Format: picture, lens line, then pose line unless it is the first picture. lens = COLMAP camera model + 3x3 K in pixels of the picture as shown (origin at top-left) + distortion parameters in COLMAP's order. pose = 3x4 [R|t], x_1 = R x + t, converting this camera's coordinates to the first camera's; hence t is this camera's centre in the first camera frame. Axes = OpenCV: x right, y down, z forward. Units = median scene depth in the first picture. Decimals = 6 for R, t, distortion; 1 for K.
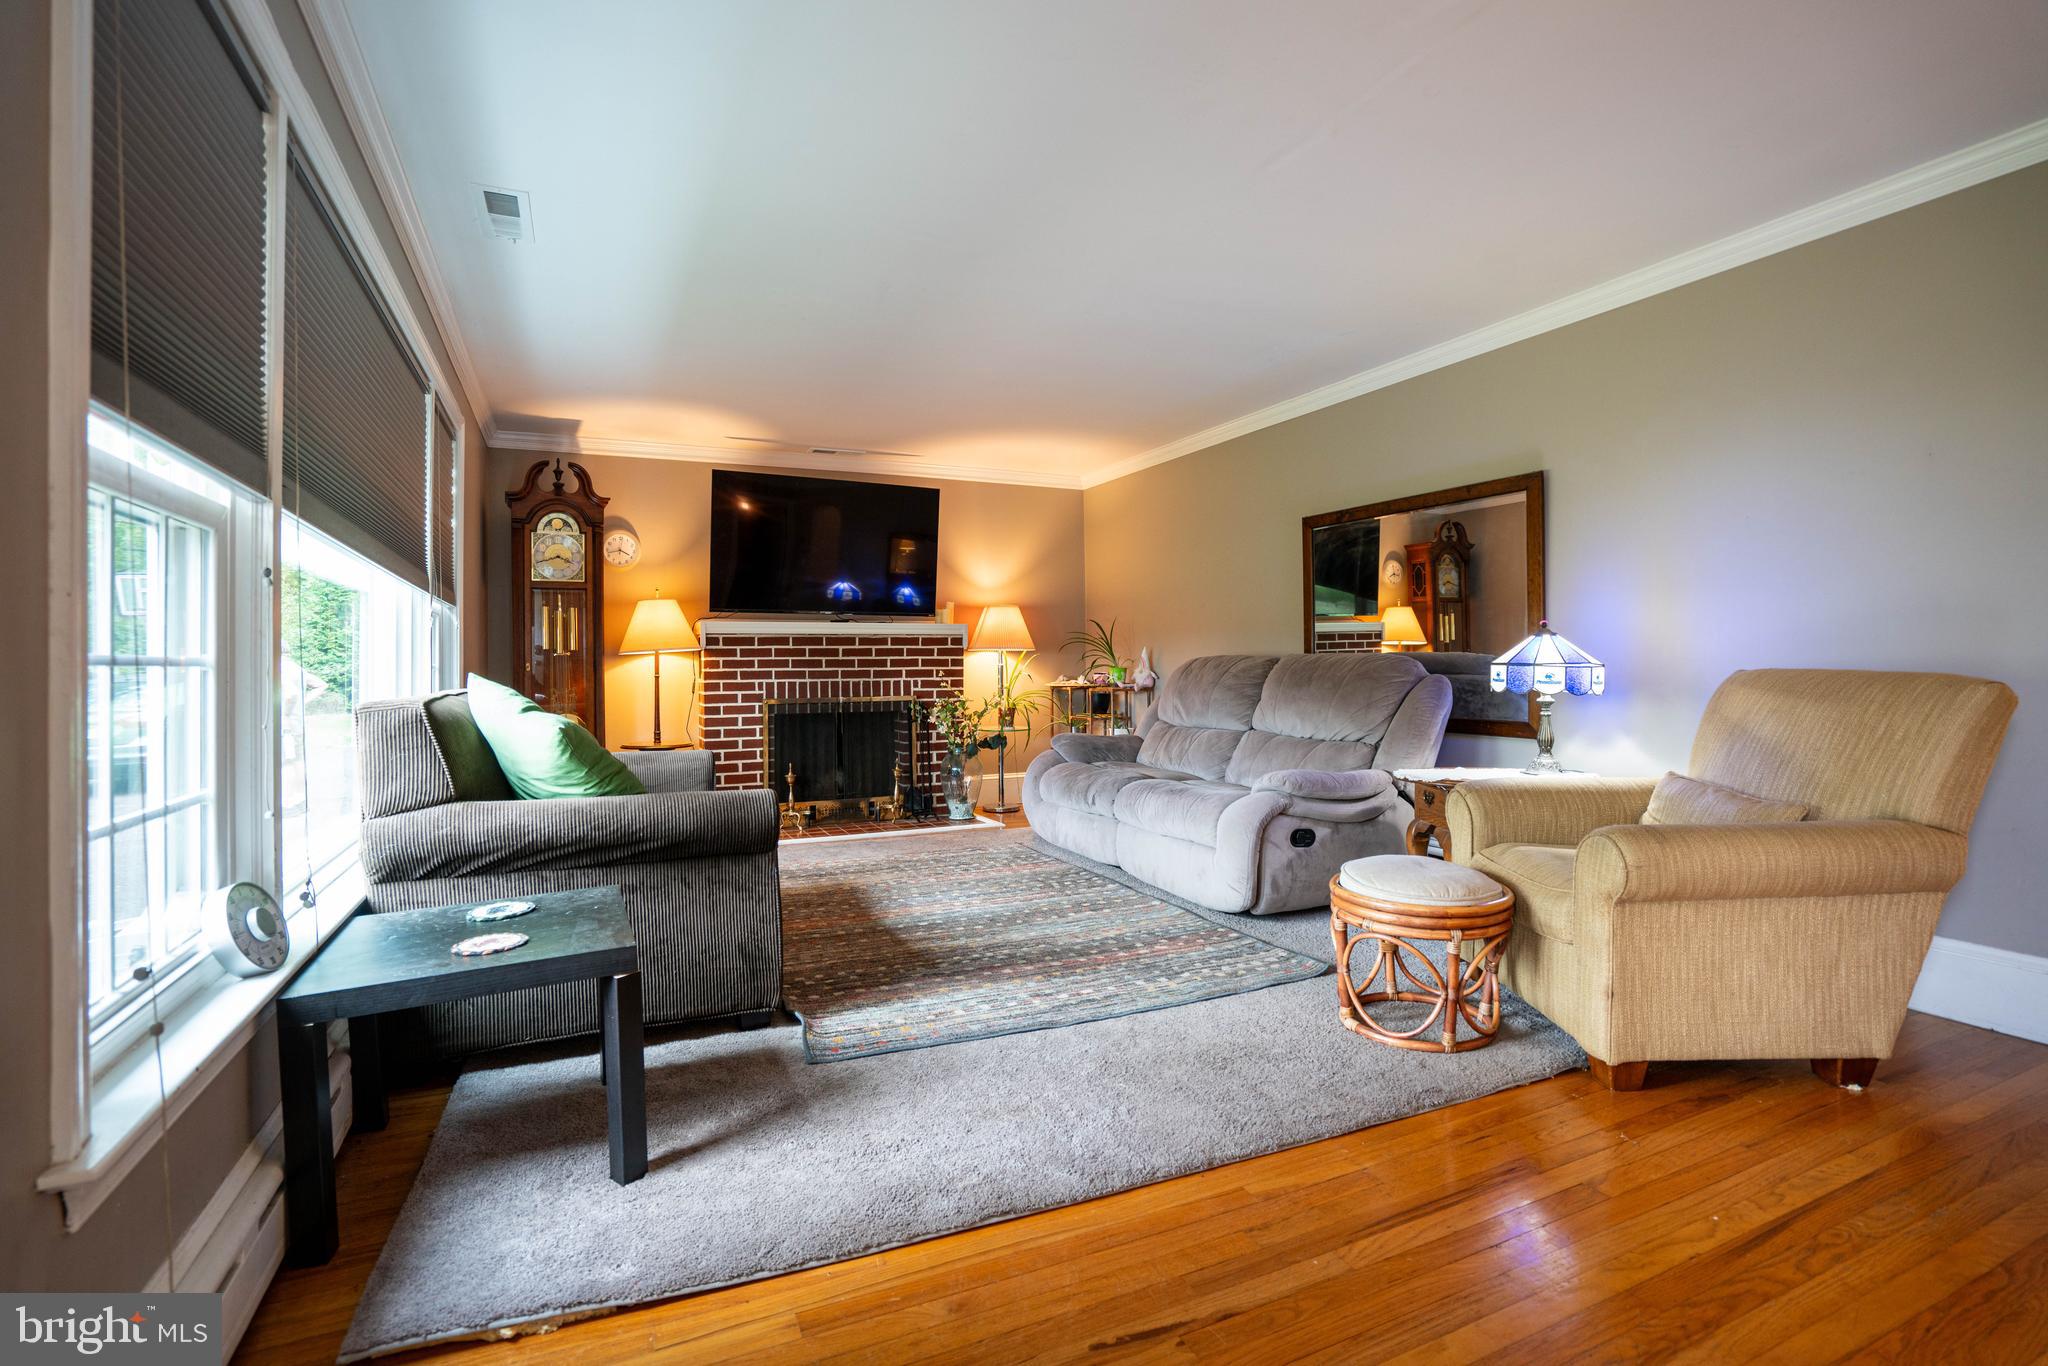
lens RADIAL K [[951.0, 0, 1024.0], [0, 951.0, 683.0], [0, 0, 1]] dist [-0.058864, 0.020629]
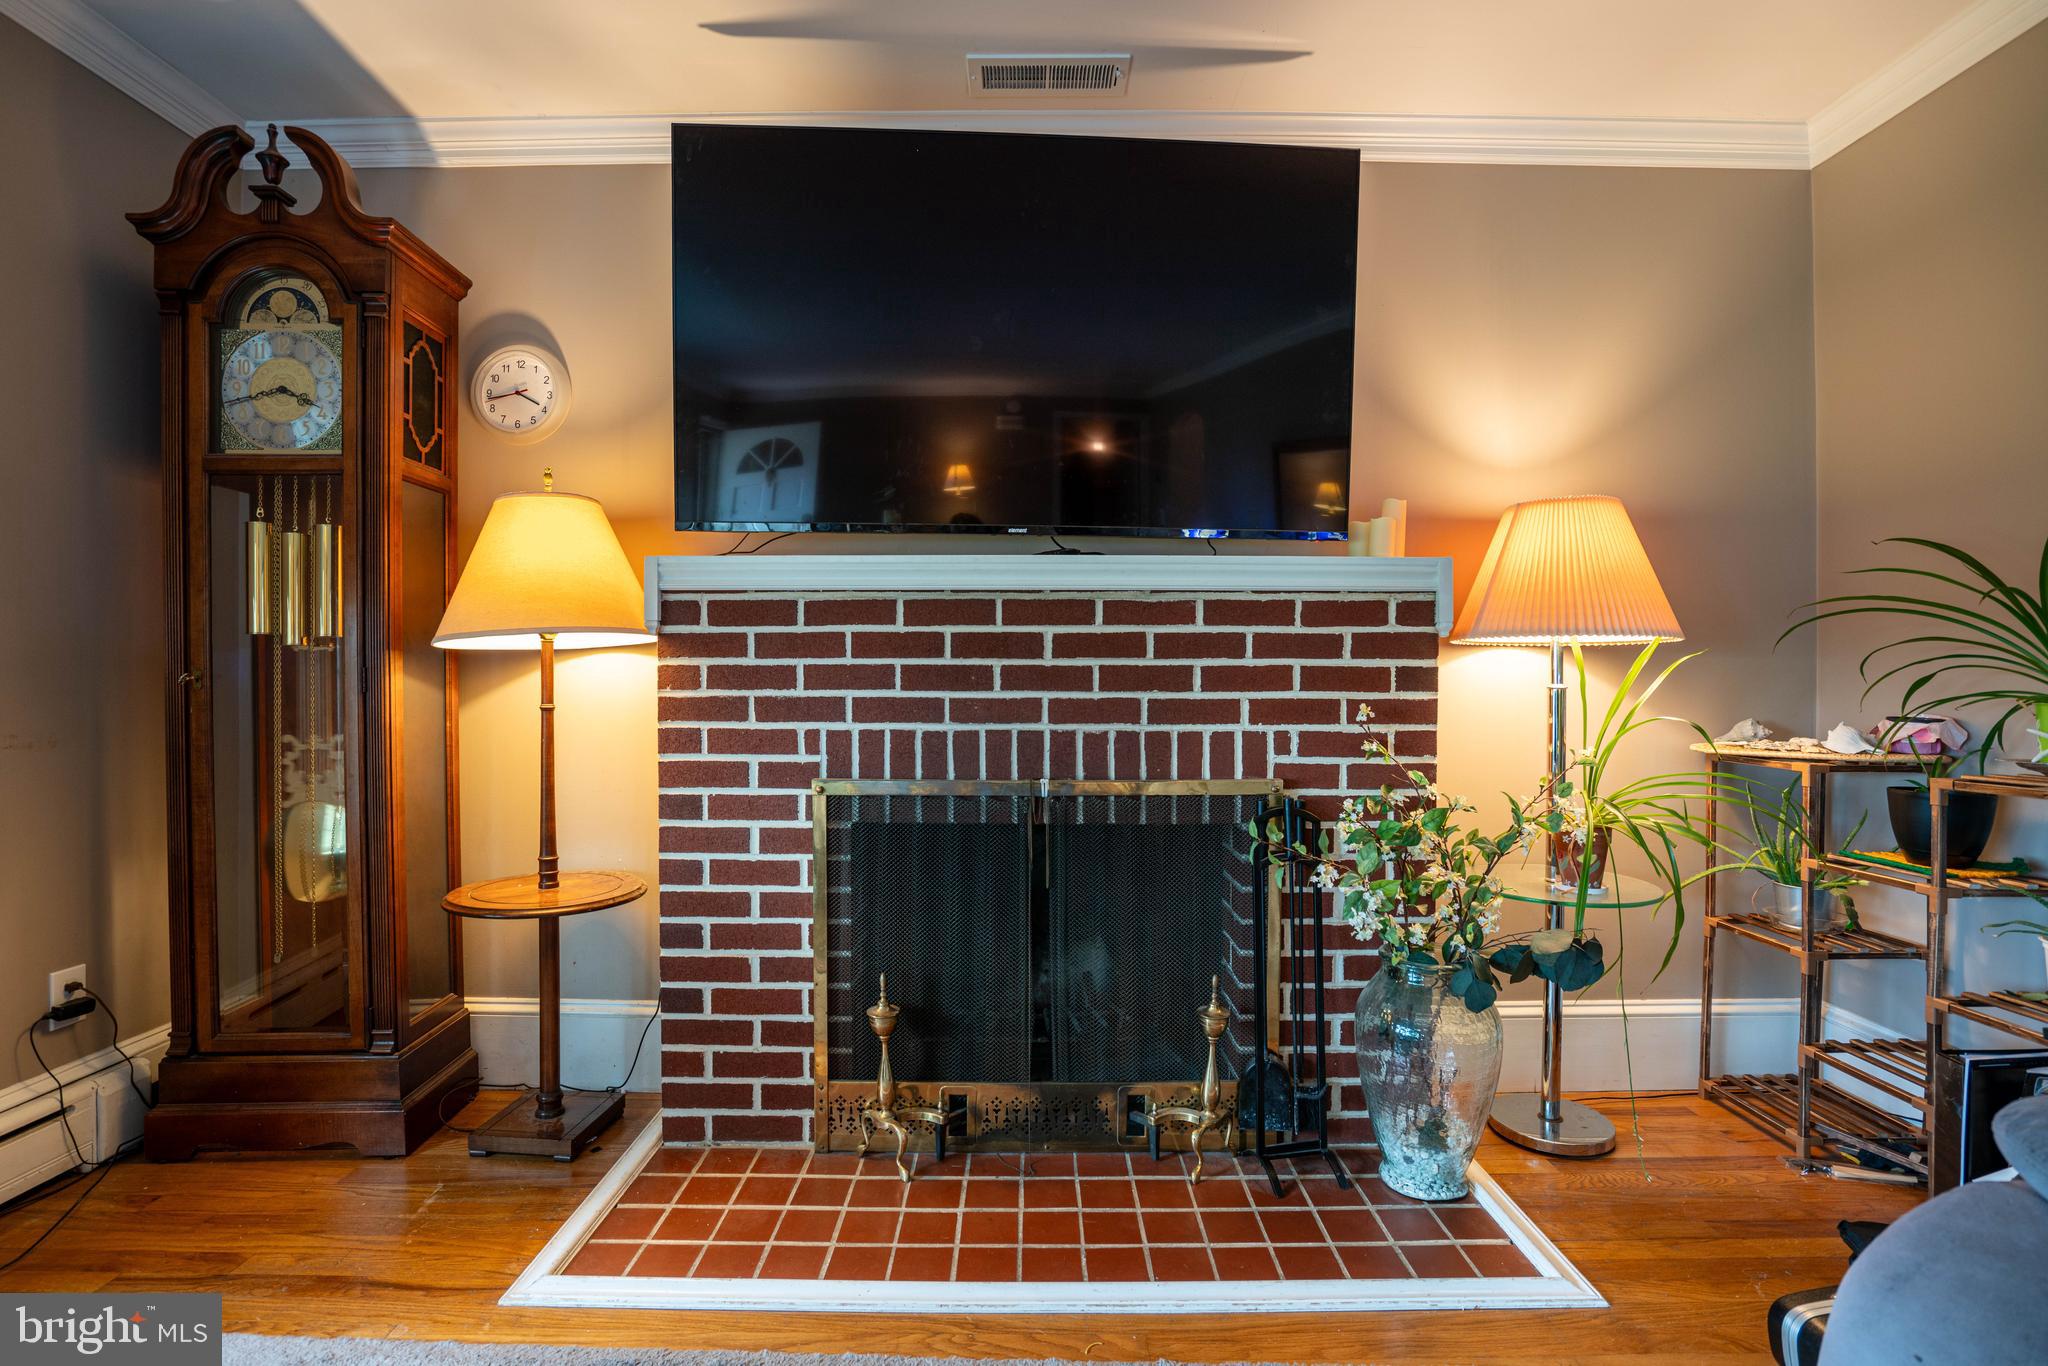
lens RADIAL K [[951.0, 0, 1024.0], [0, 951.0, 683.0], [0, 0, 1]] dist [-0.058864, 0.020629]
pose [[0.904815, 0.012069, -0.425633, -0.058386], [-0.017762, 0.999798, -0.009407, -0.015674], [0.425433, 0.016072, 0.904847, 0.695037]]
